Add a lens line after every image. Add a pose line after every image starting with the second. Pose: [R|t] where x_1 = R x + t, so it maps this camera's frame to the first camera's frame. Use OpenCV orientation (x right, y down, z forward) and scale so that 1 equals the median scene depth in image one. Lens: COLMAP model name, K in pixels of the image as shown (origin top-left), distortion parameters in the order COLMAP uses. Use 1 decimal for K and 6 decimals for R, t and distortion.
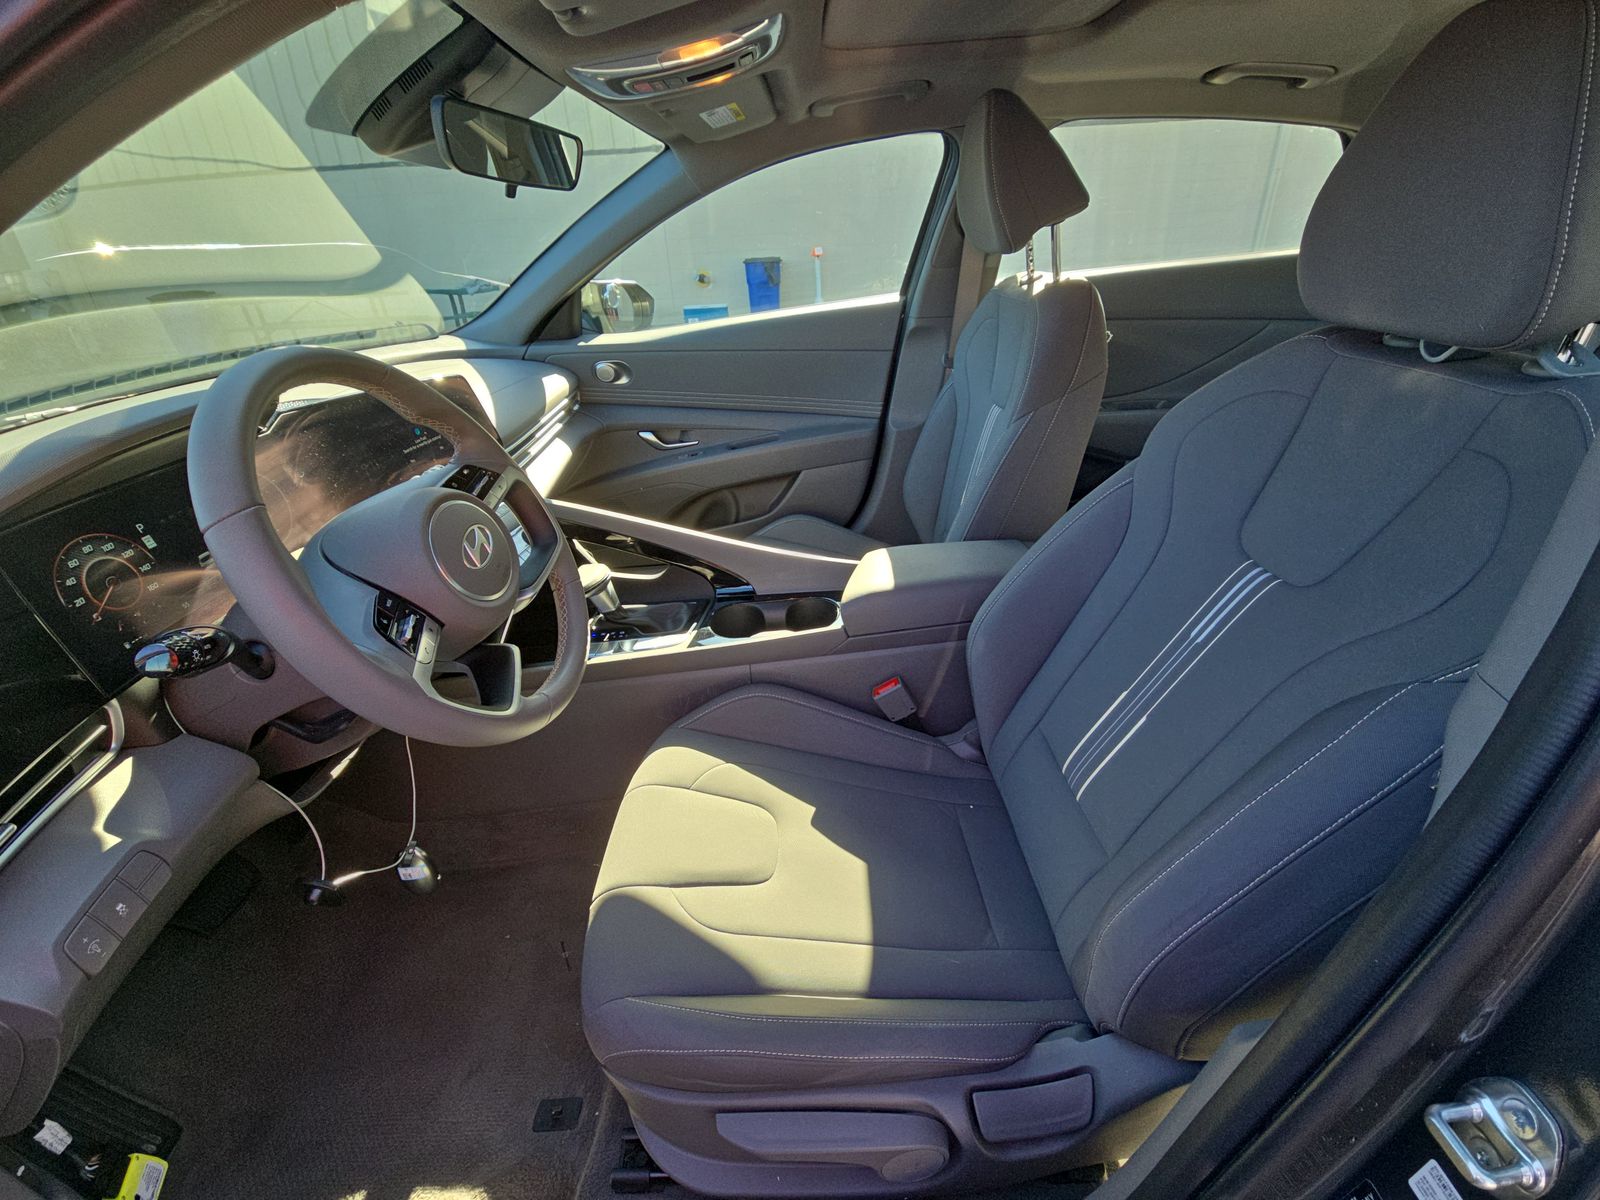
lens RADIAL K [[647.2, 0, 795.8], [0, 647.2, 615.3], [0, 0, 1]] dist [-0.000790, -0.000223]
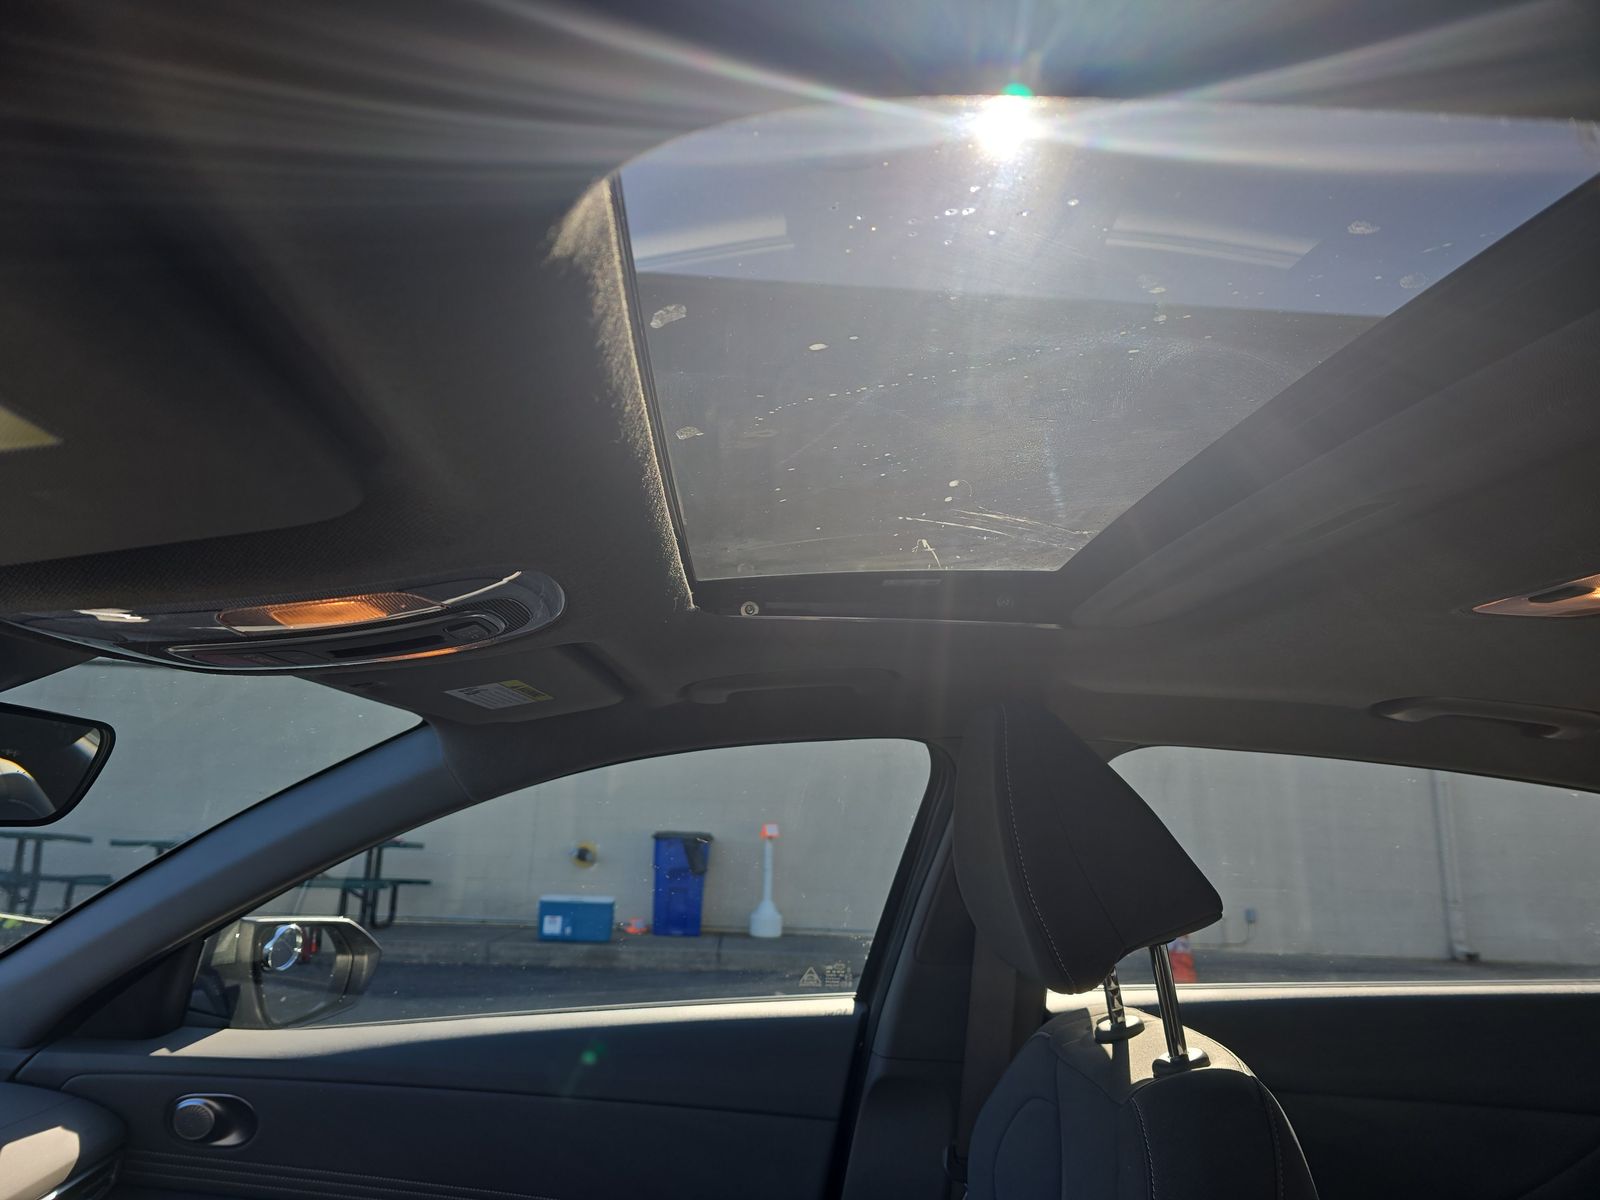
lens RADIAL K [[1123.2, 0, 799.3], [0, 1123.2, 643.7], [0, 0, 1]] dist [0.001515, -0.001021]
pose [[0.995622, 0.084893, 0.039125, 0.068716], [-0.041926, 0.779662, -0.624796, -0.189143], [-0.083545, 0.620420, 0.779807, 0.187617]]
